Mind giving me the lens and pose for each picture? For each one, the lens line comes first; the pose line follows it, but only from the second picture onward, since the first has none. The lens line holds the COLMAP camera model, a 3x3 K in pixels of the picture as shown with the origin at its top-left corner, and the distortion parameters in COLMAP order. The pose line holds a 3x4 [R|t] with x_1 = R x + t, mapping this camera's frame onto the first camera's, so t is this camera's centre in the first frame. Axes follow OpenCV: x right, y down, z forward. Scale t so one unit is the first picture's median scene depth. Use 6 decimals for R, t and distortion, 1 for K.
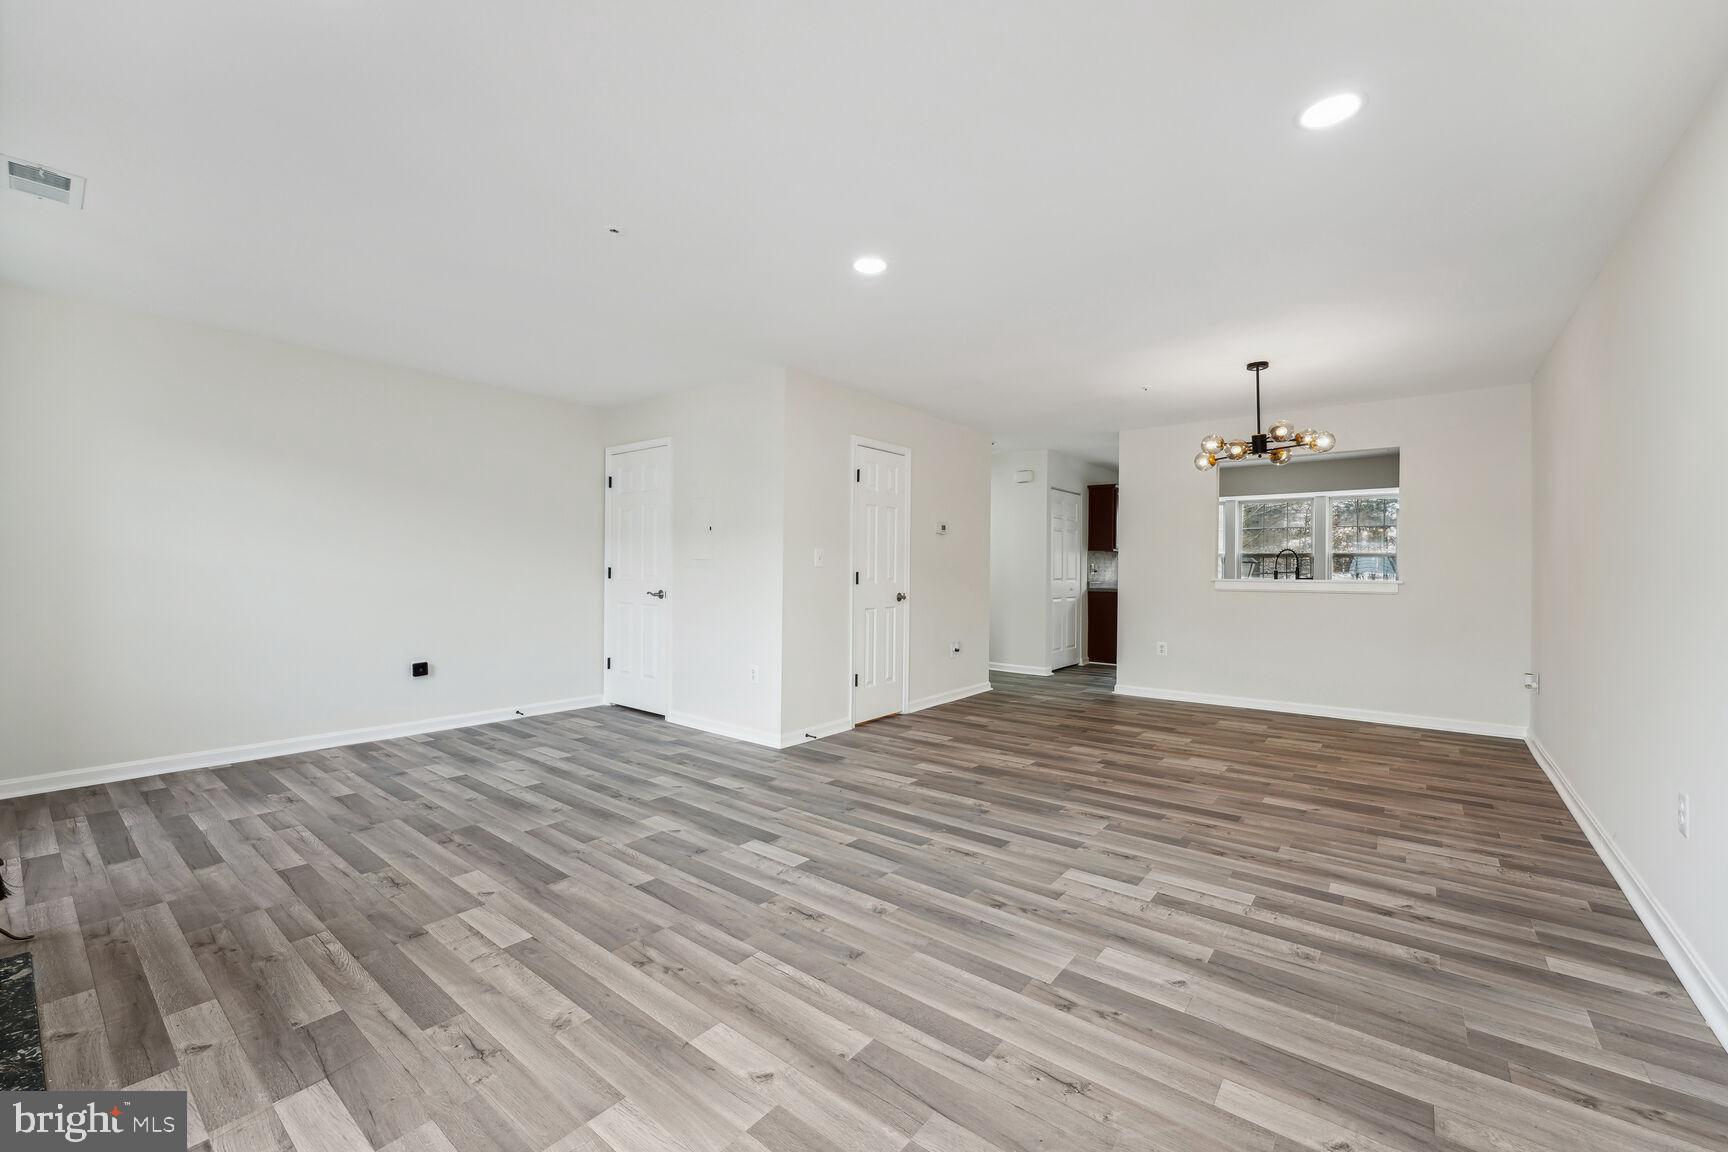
lens RADIAL K [[697.6, 0, 871.6], [0, 697.6, 577.7], [0, 0, 1]] dist [-0.000117, -0.000325]
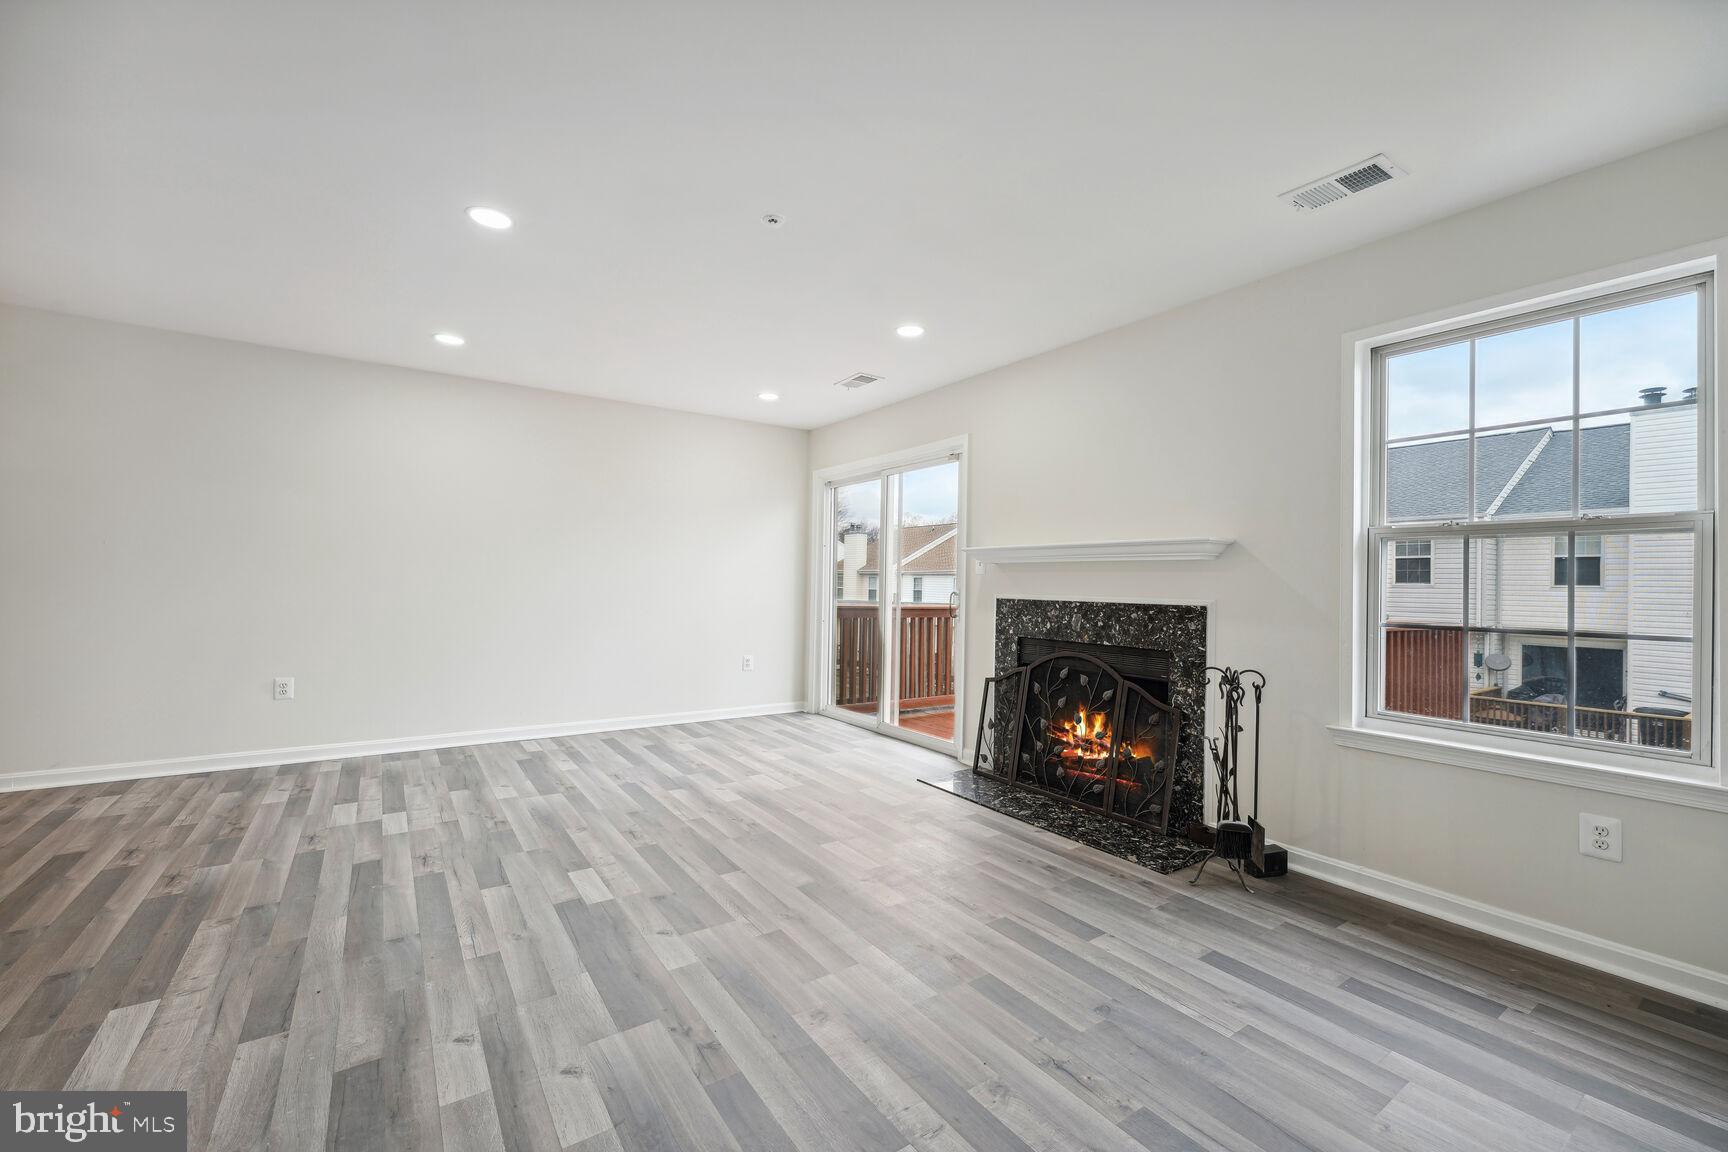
lens RADIAL K [[697.6, 0, 871.6], [0, 697.6, 577.7], [0, 0, 1]] dist [-0.000117, -0.000325]
pose [[-0.956631, -0.023811, 0.290327, -0.726141], [-0.024101, 0.999706, 0.002575, -0.018680], [-0.290303, -0.004533, -0.956924, 1.715540]]
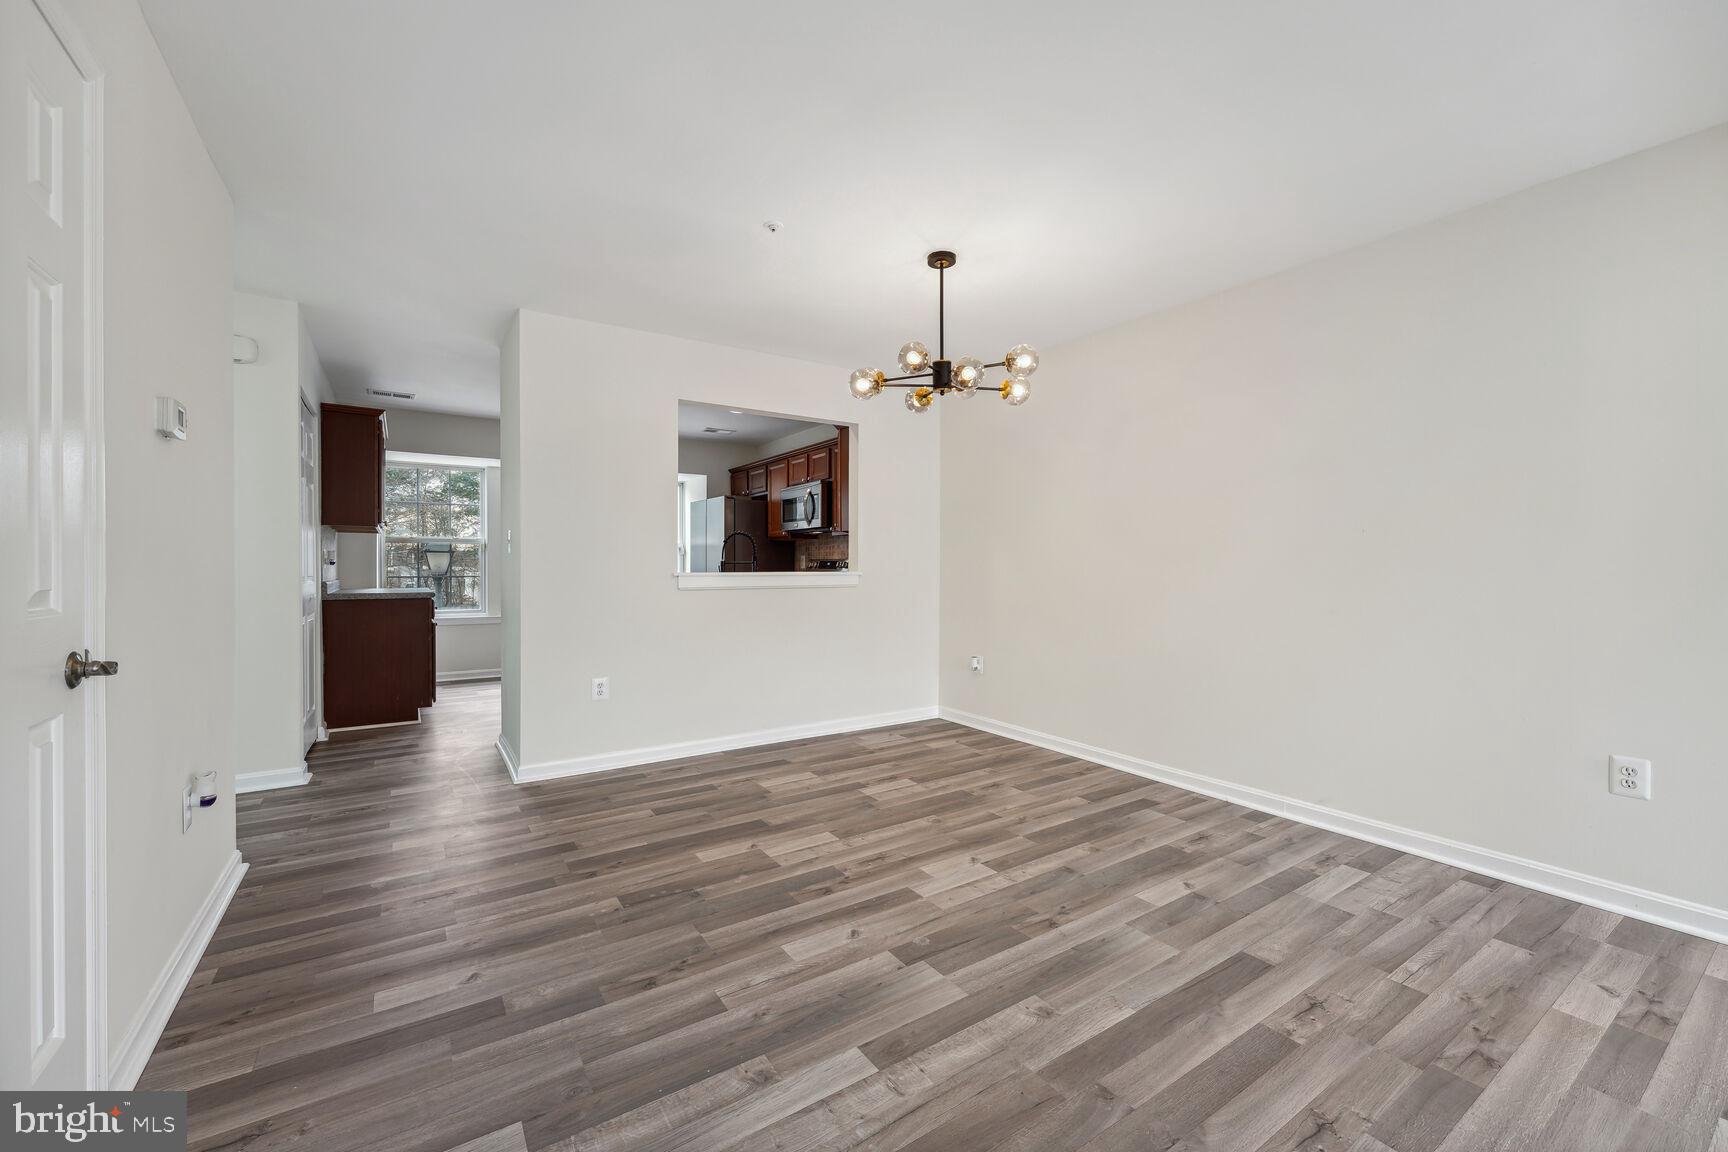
lens RADIAL K [[692.8, 0, 858.7], [0, 692.8, 571.5], [0, 0, 1]] dist [0.002817, -0.000436]
pose [[0.318818, -0.012645, 0.947732, -0.183057], [0.011778, 0.999887, 0.009378, -0.007935], [-0.947743, 0.008173, 0.318931, 1.271023]]
